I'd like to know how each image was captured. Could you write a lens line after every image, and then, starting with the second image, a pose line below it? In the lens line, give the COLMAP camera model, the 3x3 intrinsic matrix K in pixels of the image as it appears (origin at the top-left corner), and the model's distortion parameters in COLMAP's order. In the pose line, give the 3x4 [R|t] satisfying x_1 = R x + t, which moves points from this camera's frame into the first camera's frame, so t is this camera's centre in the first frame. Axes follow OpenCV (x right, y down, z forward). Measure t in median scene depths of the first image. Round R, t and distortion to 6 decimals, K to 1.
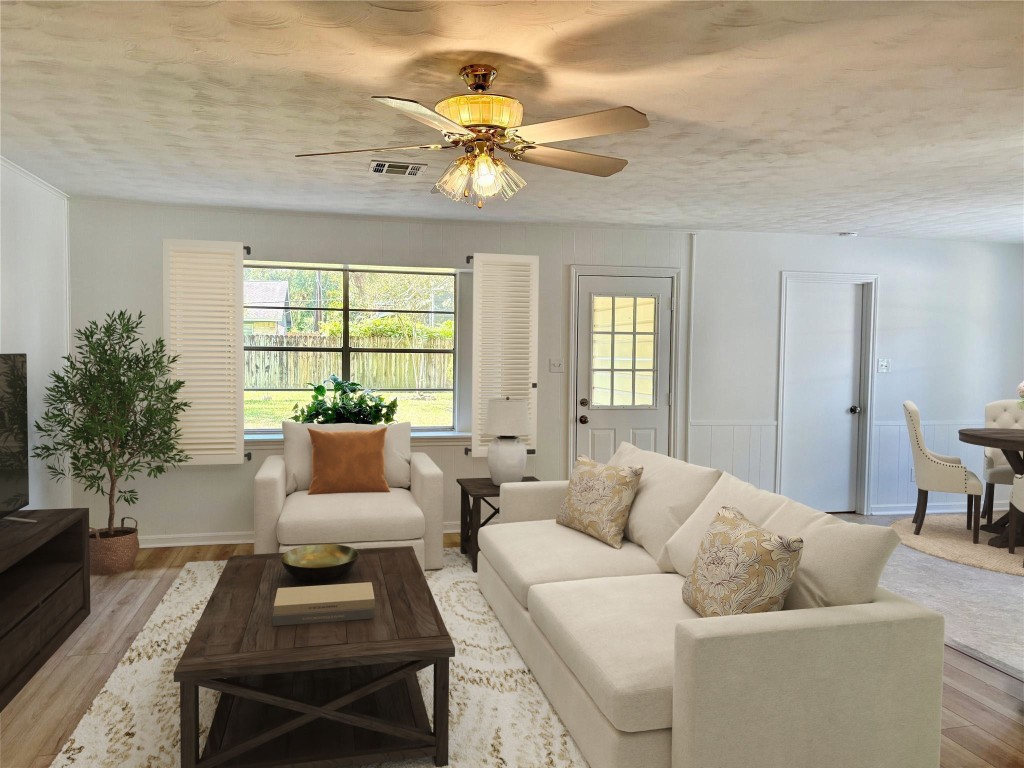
lens RADIAL K [[770.8, 0, 512.5], [0, 770.8, 384.7], [0, 0, 1]] dist [0.006097, 0.000435]
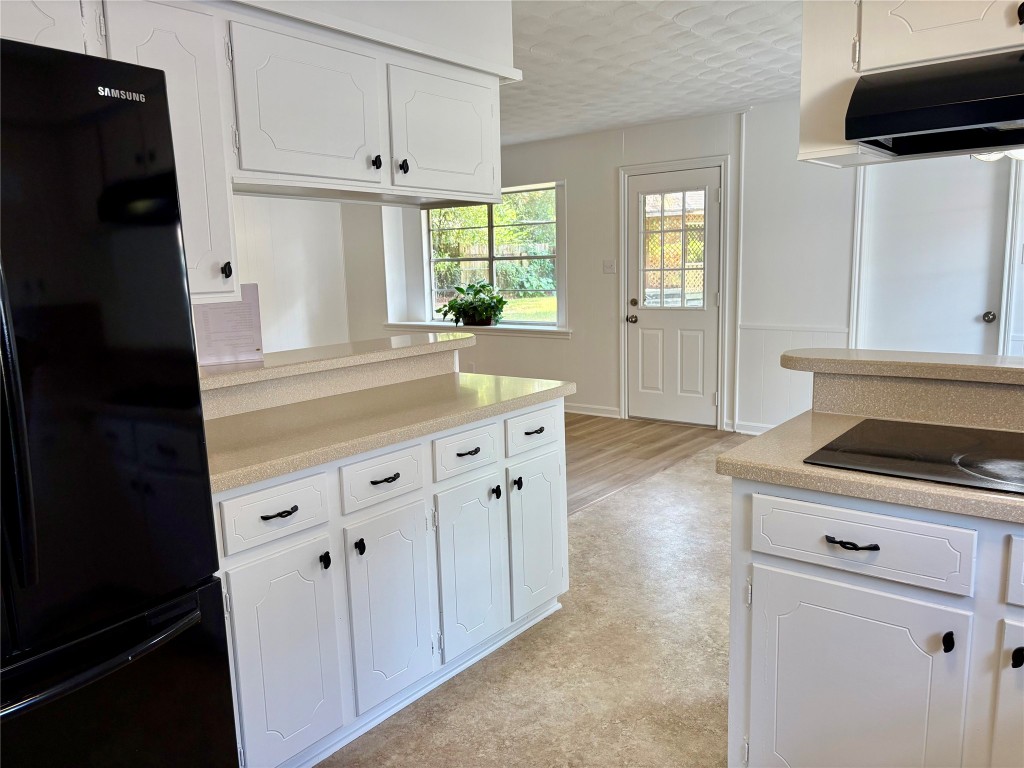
lens RADIAL K [[770.8, 0, 512.3], [0, 770.8, 385.3], [0, 0, 1]] dist [0.006097, 0.000435]
pose [[0.627168, 0.093573, -0.773243, 0.788811], [0.003876, 0.992370, 0.123234, 0.005211], [0.778875, -0.080286, 0.622020, 0.220433]]
